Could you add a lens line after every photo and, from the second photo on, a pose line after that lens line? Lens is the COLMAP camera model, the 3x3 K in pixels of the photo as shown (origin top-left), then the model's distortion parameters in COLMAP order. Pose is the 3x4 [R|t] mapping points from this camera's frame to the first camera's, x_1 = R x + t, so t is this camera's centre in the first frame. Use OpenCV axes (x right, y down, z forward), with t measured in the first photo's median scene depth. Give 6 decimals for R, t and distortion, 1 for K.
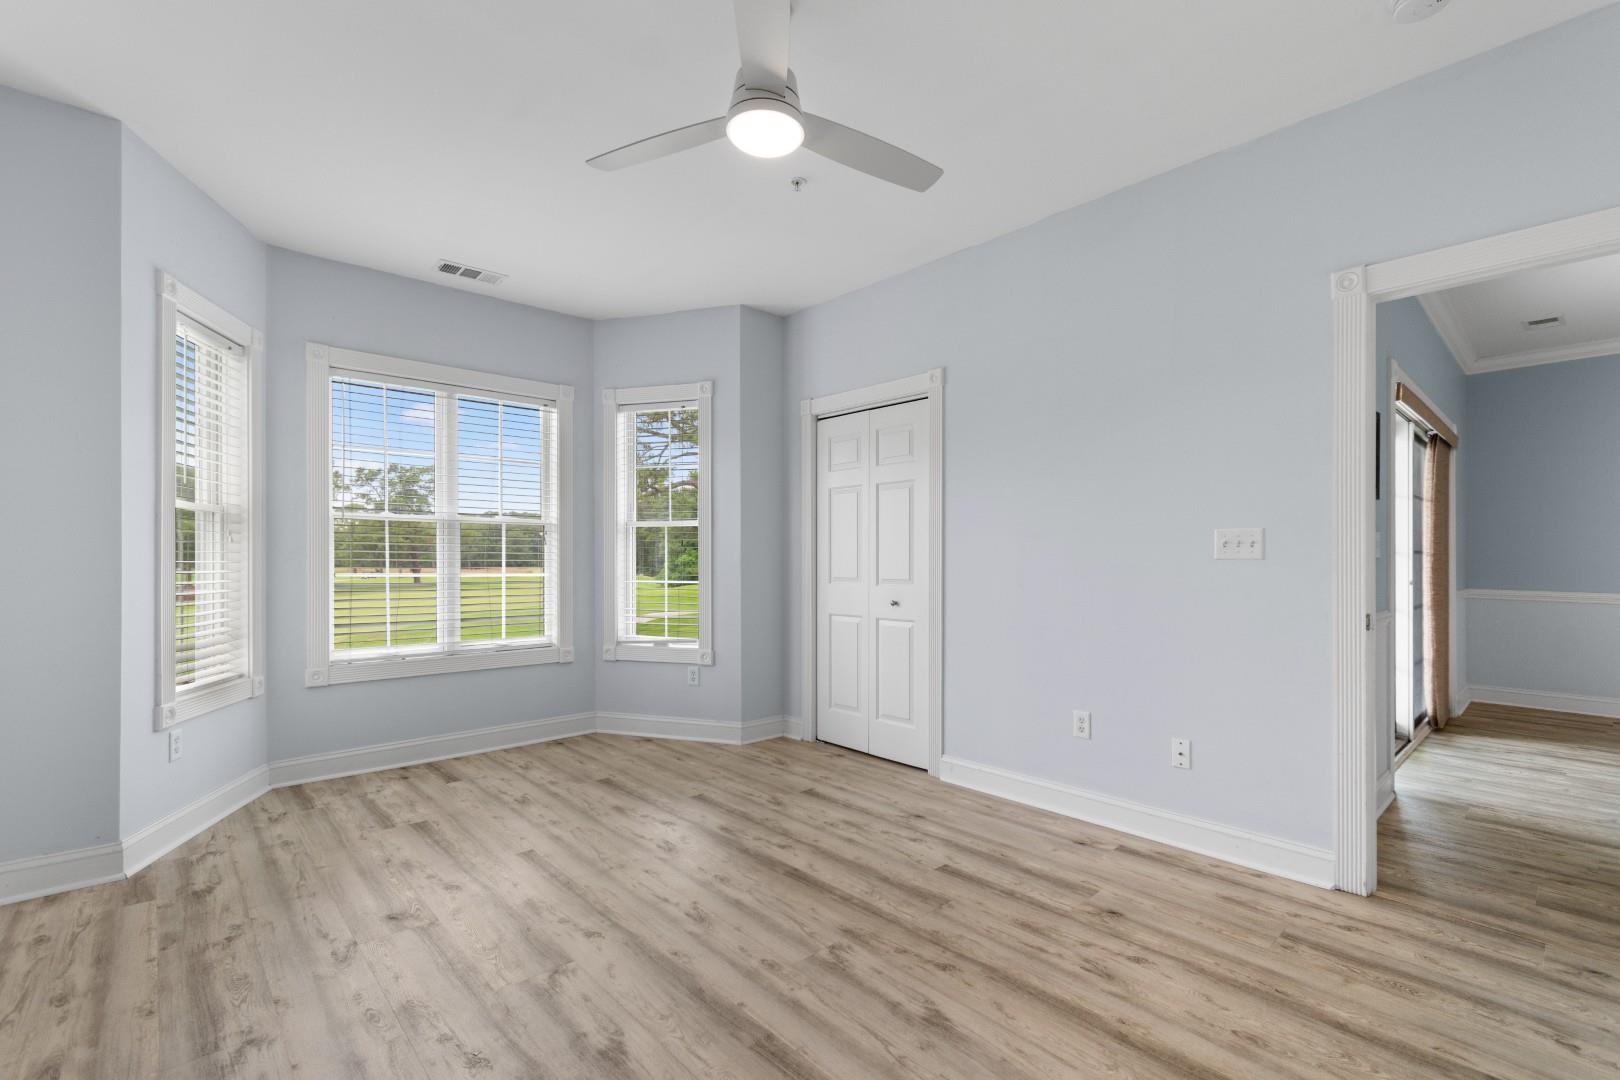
lens RADIAL K [[720.4, 0, 827.0], [0, 720.4, 546.4], [0, 0, 1]] dist [0.003211, -0.001074]
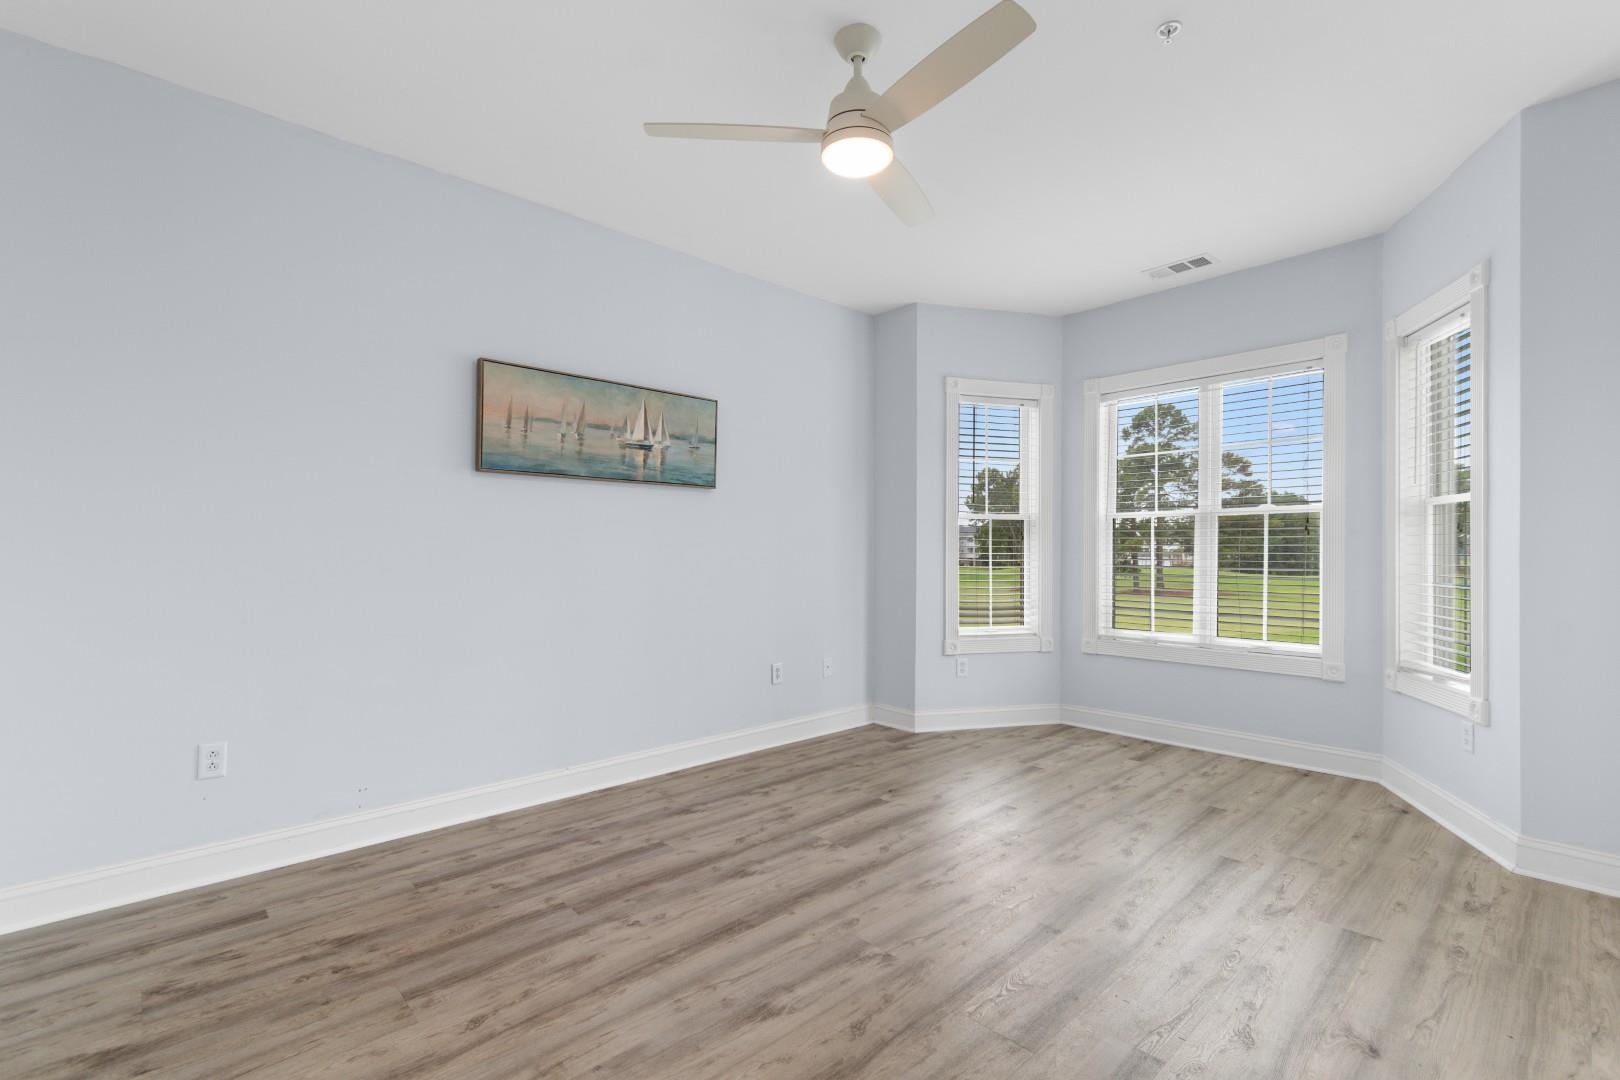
lens RADIAL K [[720.4, 0, 801.8], [0, 720.4, 552.1], [0, 0, 1]] dist [0.003211, -0.001074]
pose [[-0.002508, 0.000803, -0.999997, 0.849342], [0.016363, 0.999866, 0.000761, 0.012605], [0.999863, -0.016361, -0.002521, 0.784516]]
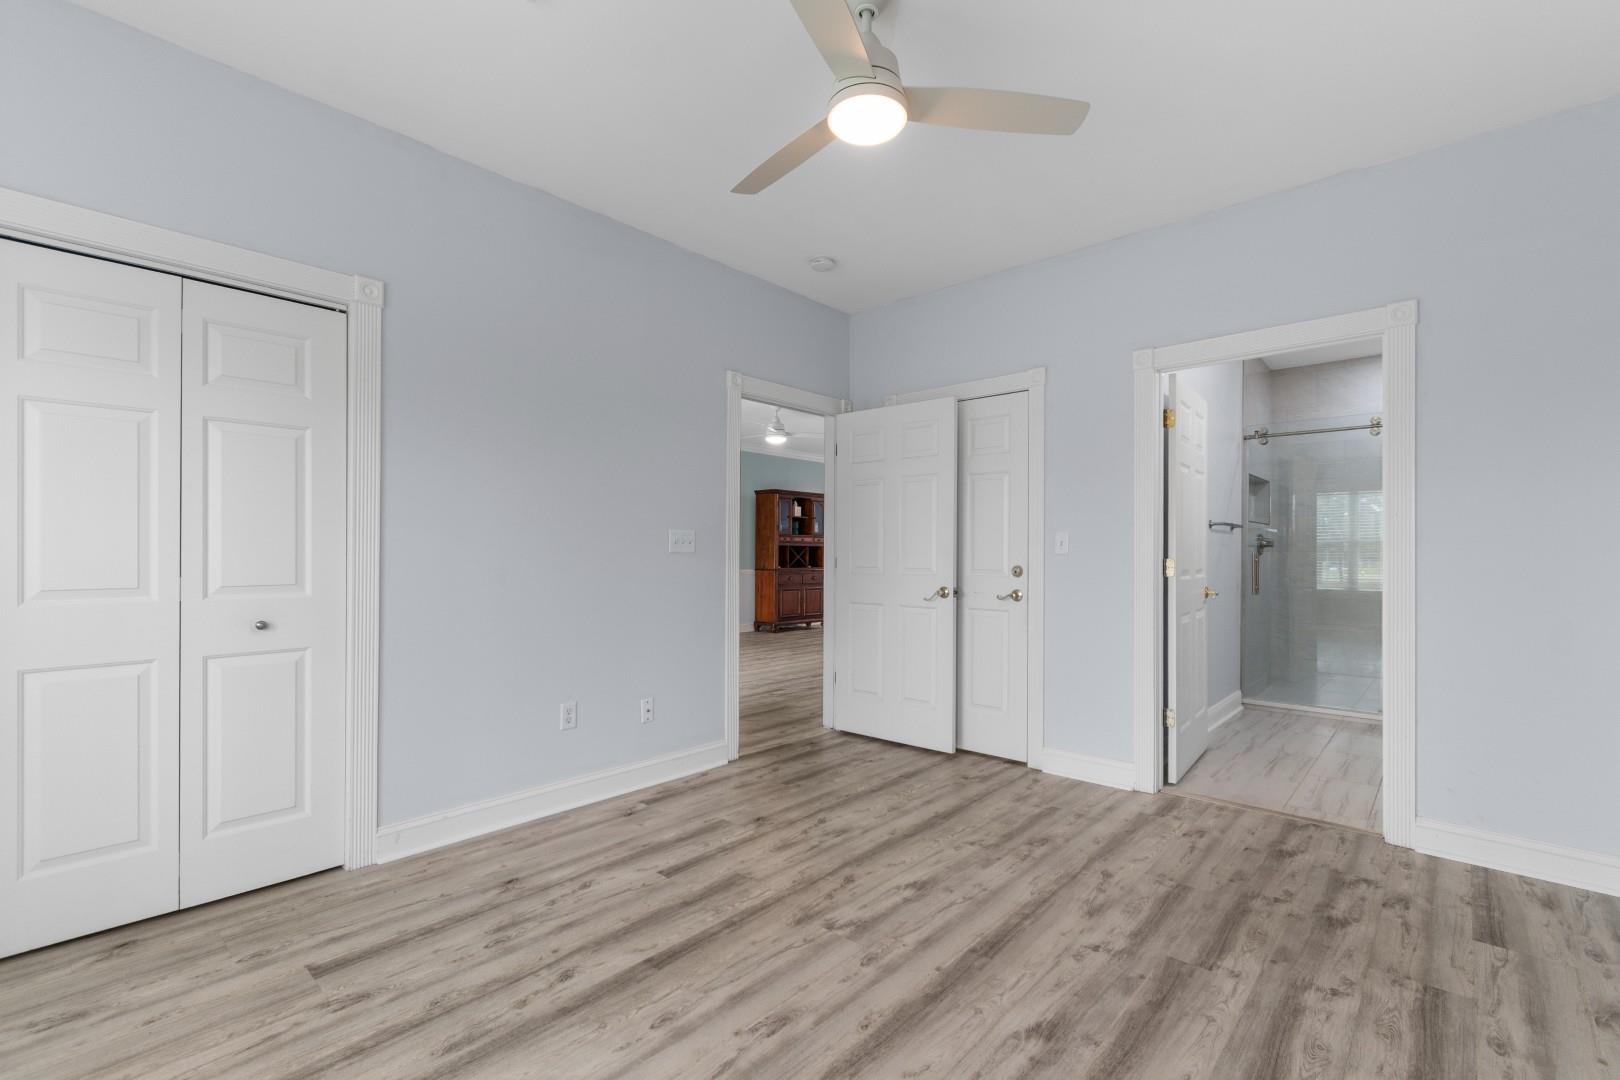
lens RADIAL K [[720.4, 0, 803.7], [0, 720.4, 543.5], [0, 0, 1]] dist [0.003211, -0.001074]
pose [[-0.082318, 0.011139, 0.996544, -0.900294], [-0.020588, 0.999705, -0.012875, 0.013876], [-0.996393, -0.021576, -0.082065, 0.991885]]
